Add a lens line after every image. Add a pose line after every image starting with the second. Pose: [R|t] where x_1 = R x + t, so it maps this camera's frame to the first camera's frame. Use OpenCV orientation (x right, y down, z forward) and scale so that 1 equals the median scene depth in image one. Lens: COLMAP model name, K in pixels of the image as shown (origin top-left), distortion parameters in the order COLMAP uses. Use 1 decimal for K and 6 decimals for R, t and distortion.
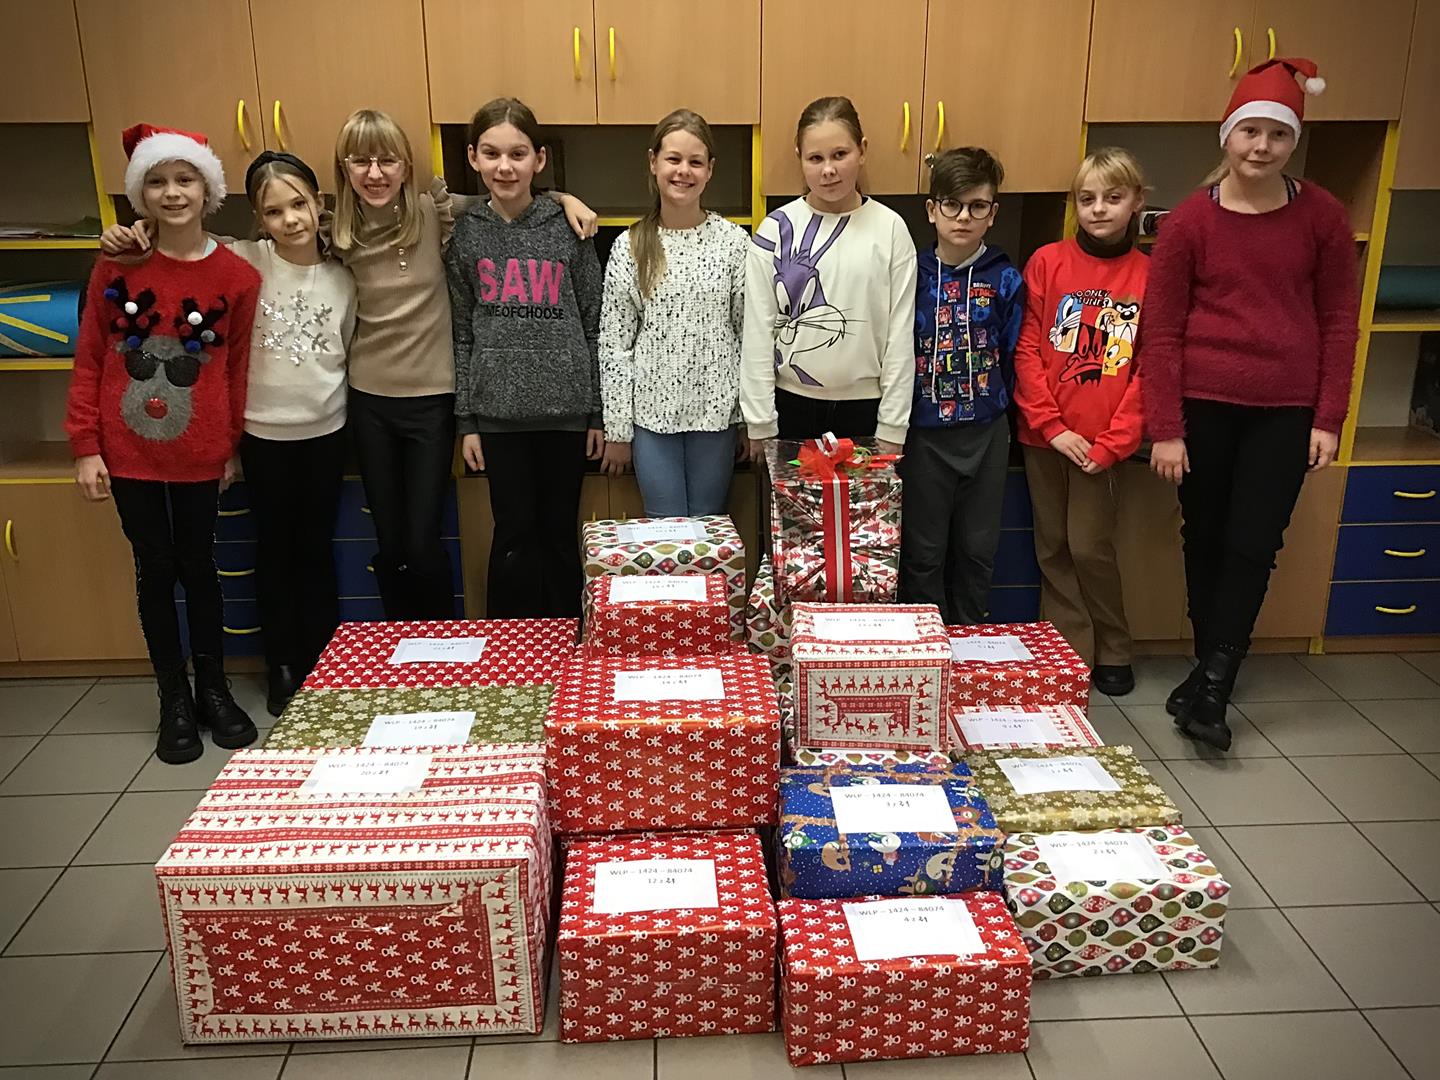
lens RADIAL K [[1287.8, 0, 727.2], [0, 1287.8, 538.6], [0, 0, 1]] dist [0.098985, -0.163299]
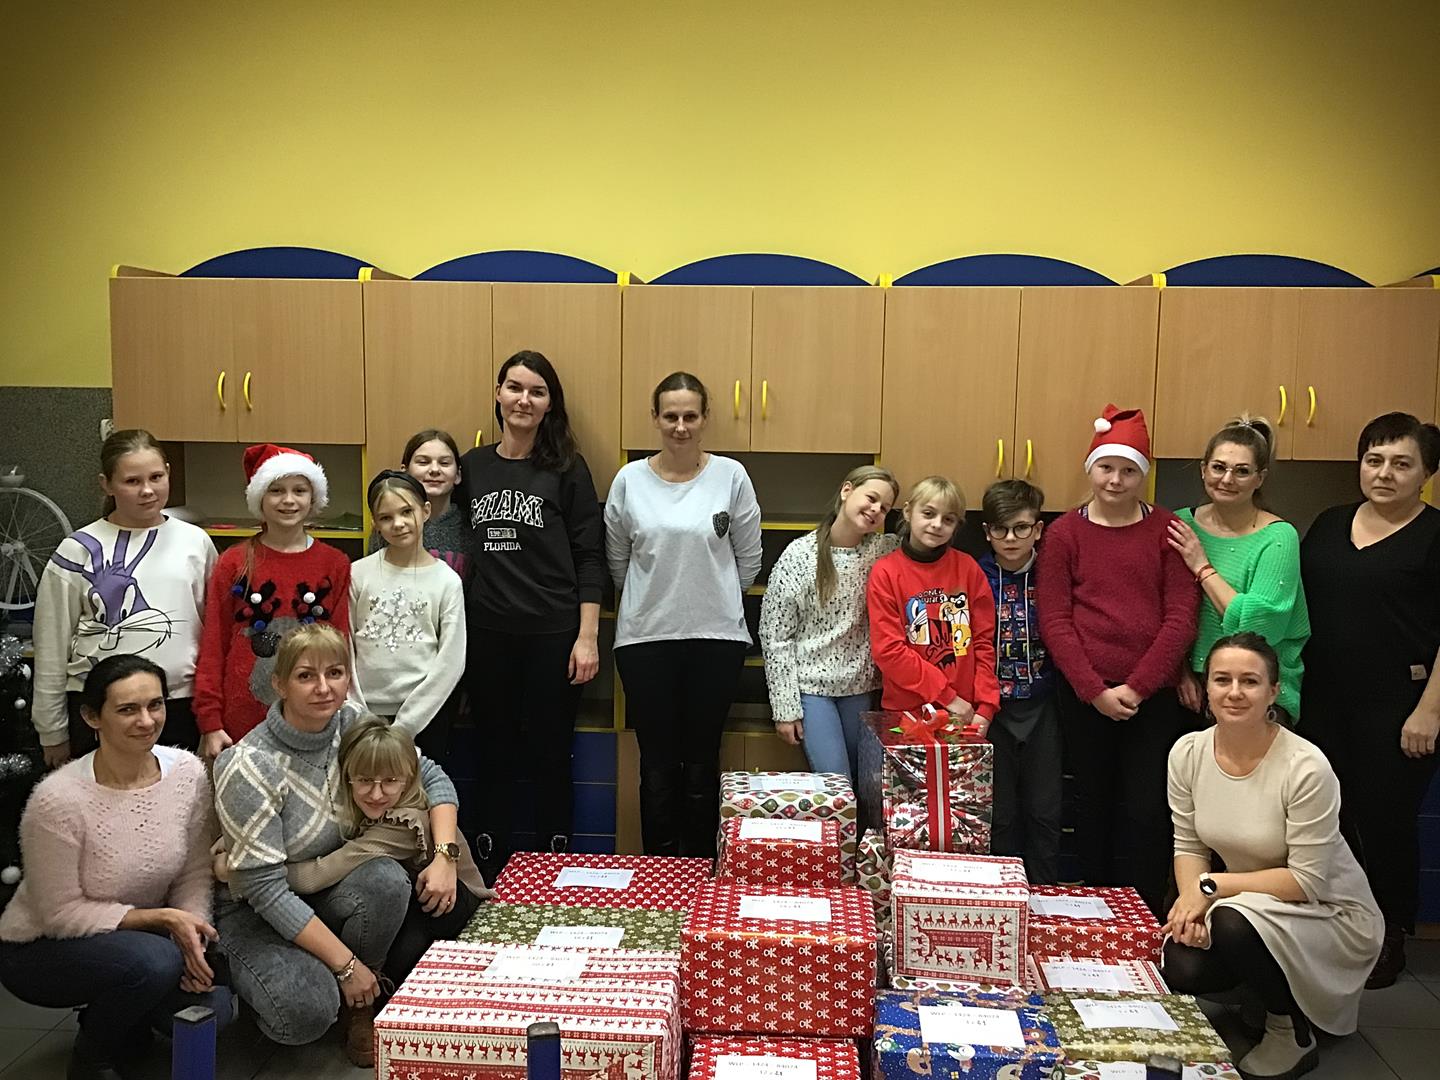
lens RADIAL K [[1287.8, 0, 724.3], [0, 1287.8, 535.7], [0, 0, 1]] dist [0.098985, -0.163299]
pose [[0.992722, 0.027037, -0.117353, 0.031445], [-0.052210, 0.974755, -0.217086, 0.041849], [0.108521, 0.221634, 0.969073, -0.254865]]
